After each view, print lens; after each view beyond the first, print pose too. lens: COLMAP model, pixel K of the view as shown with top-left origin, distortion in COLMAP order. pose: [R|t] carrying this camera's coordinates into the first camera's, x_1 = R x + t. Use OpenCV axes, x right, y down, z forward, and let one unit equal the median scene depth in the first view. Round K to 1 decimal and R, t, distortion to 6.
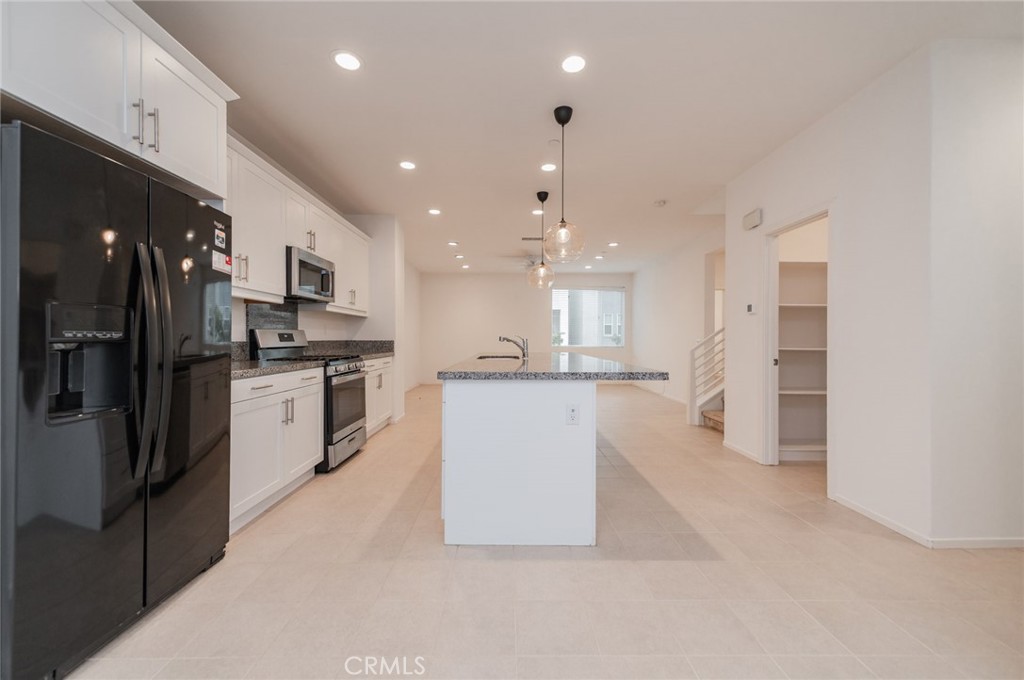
lens RADIAL K [[402.0, 0, 509.4], [0, 402.0, 340.6], [0, 0, 1]] dist [0.011456, -0.000200]
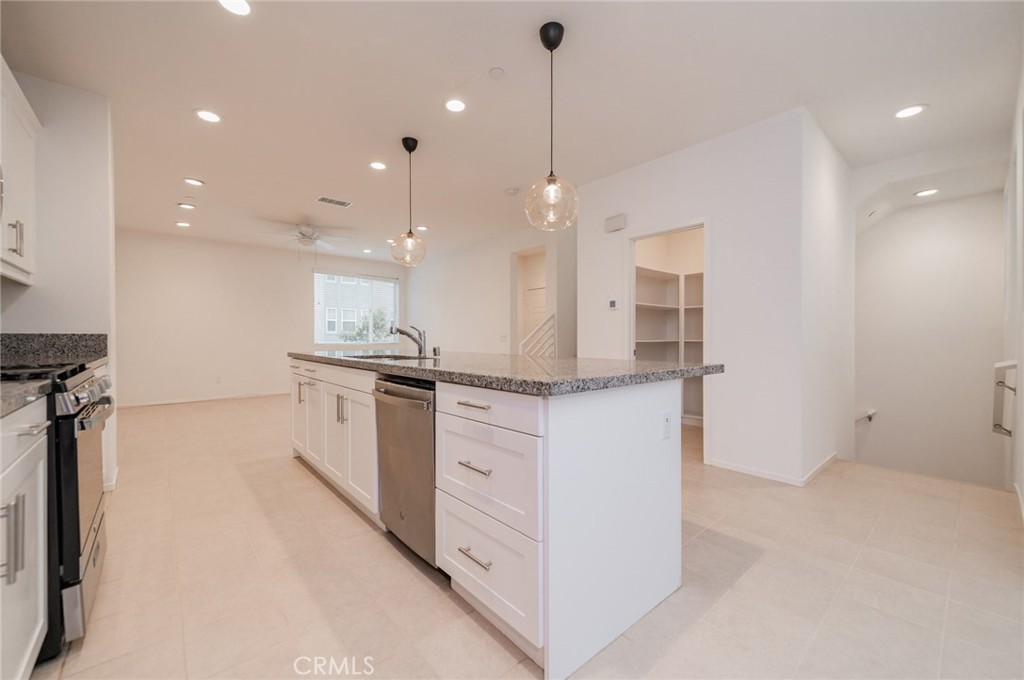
lens RADIAL K [[404.0, 0, 508.1], [0, 404.0, 341.5], [0, 0, 1]] dist [0.011957, -0.000166]
pose [[0.763847, -0.008882, 0.645336, -0.337837], [0.004192, 0.999952, 0.008801, 0.009993], [-0.645384, -0.004017, 0.763848, 0.362602]]
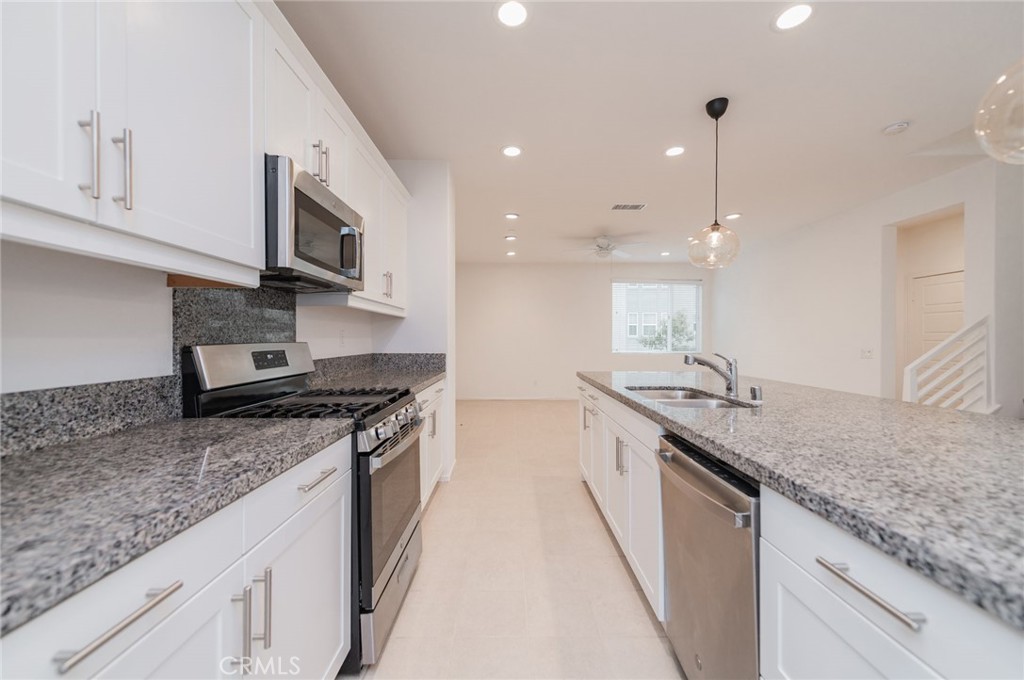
lens RADIAL K [[402.0, 0, 509.4], [0, 402.0, 340.6], [0, 0, 1]] dist [0.011456, -0.000200]
pose [[0.999935, -0.000467, -0.011353, -0.257801], [0.000470, 1.000000, 0.000311, -0.031091], [0.011352, -0.000317, 0.999936, 0.513478]]
